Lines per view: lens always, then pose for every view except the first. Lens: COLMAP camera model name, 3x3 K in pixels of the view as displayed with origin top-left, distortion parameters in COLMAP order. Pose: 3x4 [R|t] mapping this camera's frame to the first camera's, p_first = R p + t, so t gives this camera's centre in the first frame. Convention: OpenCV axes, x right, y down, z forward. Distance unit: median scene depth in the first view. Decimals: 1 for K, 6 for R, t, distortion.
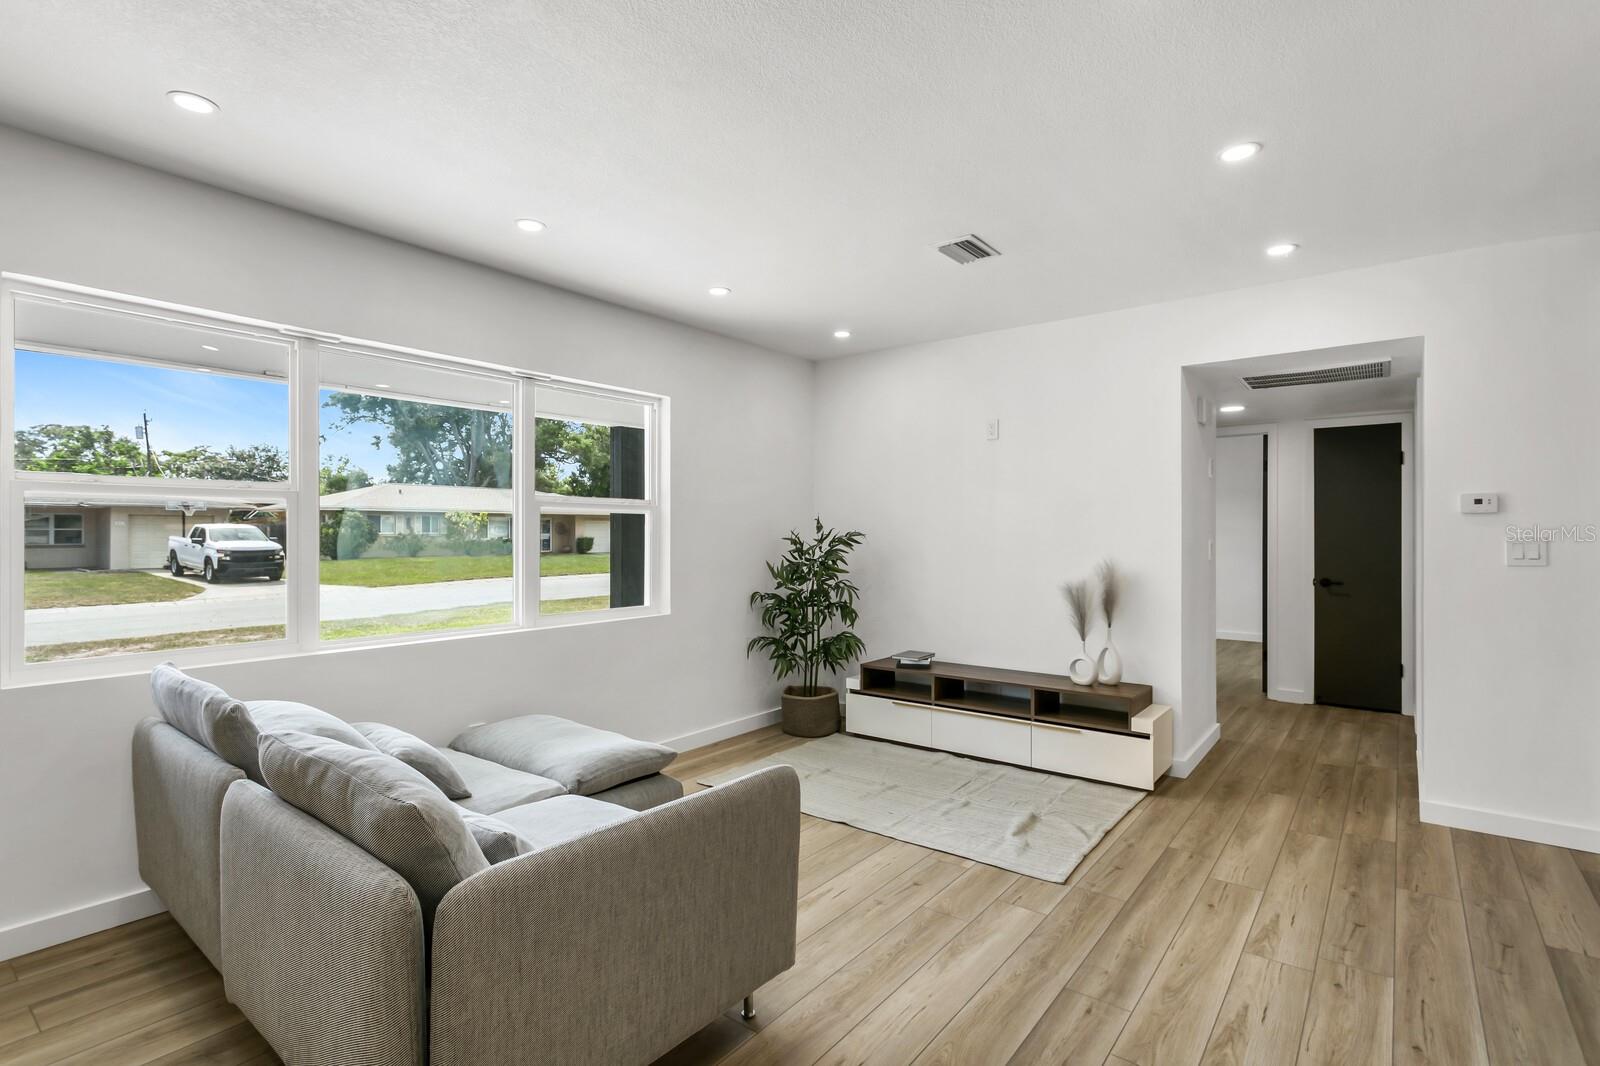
lens RADIAL K [[770.2, 0, 795.4], [0, 770.2, 531.5], [0, 0, 1]] dist [0.010690, 0.000032]
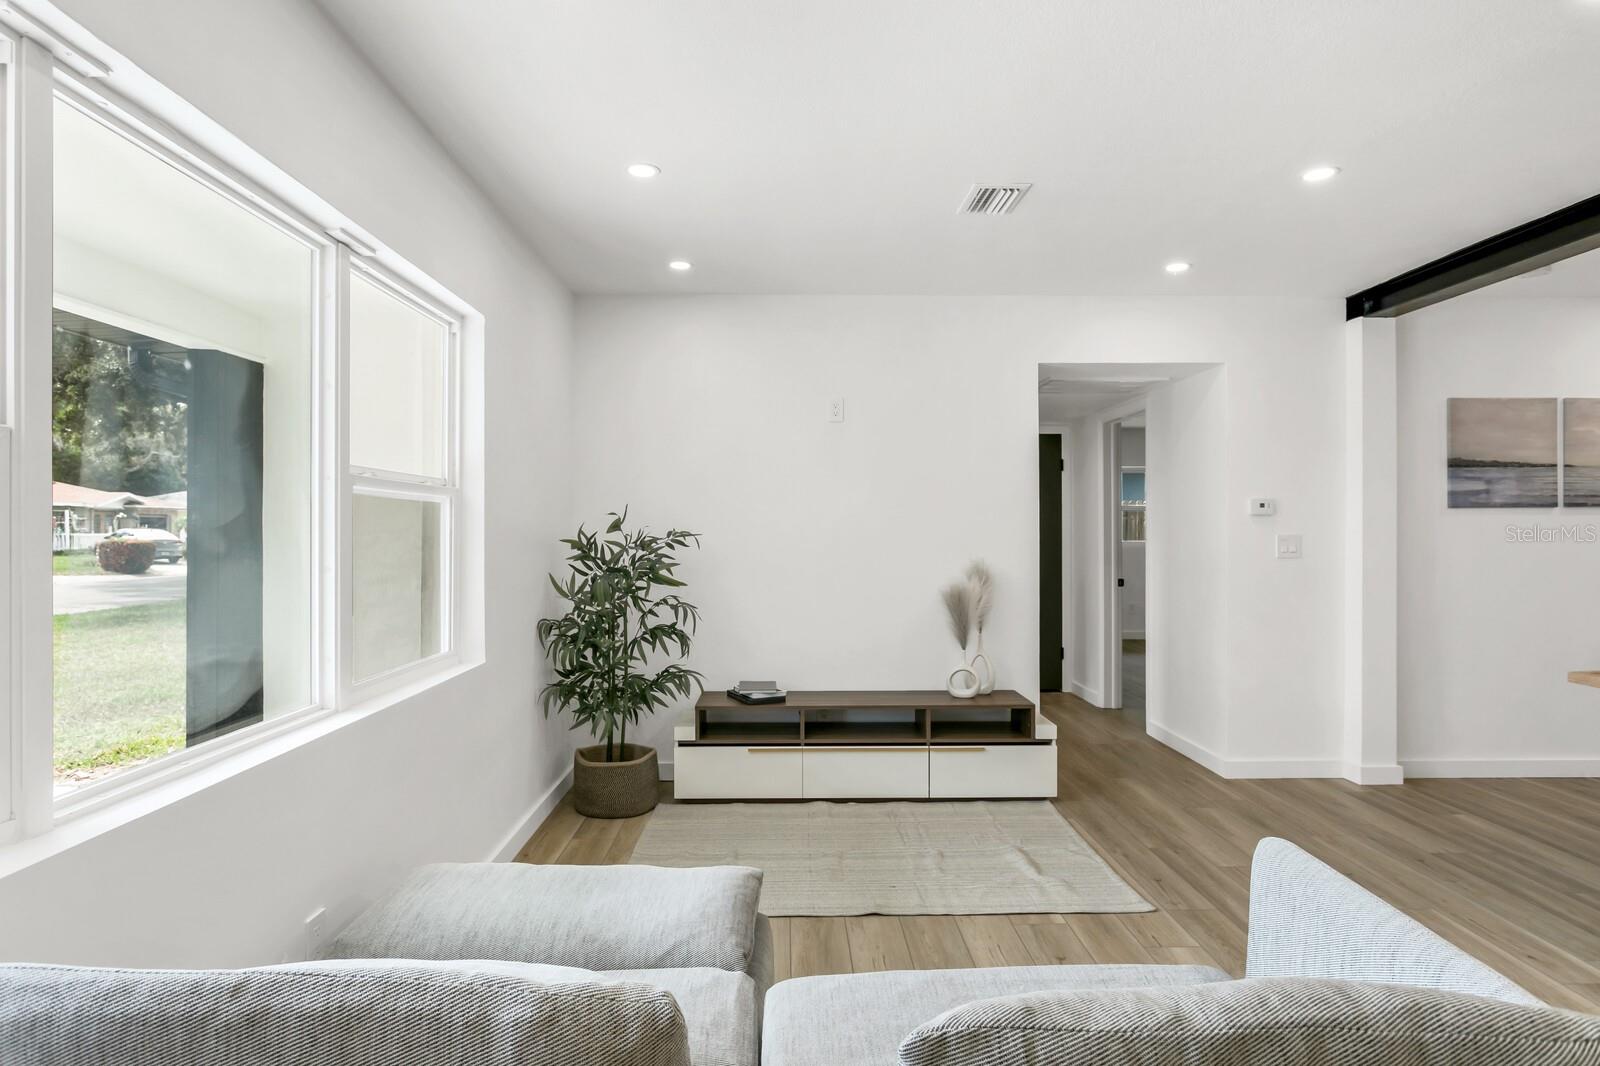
lens RADIAL K [[897.4, 0, 800.0], [0, 897.4, 533.0], [0, 0, 1]] dist [-0.007172, -0.000861]
pose [[0.781946, -0.002639, 0.623341, -0.435227], [0.000170, 0.999992, 0.004020, -0.001506], [-0.623346, -0.003038, 0.781940, 0.282878]]
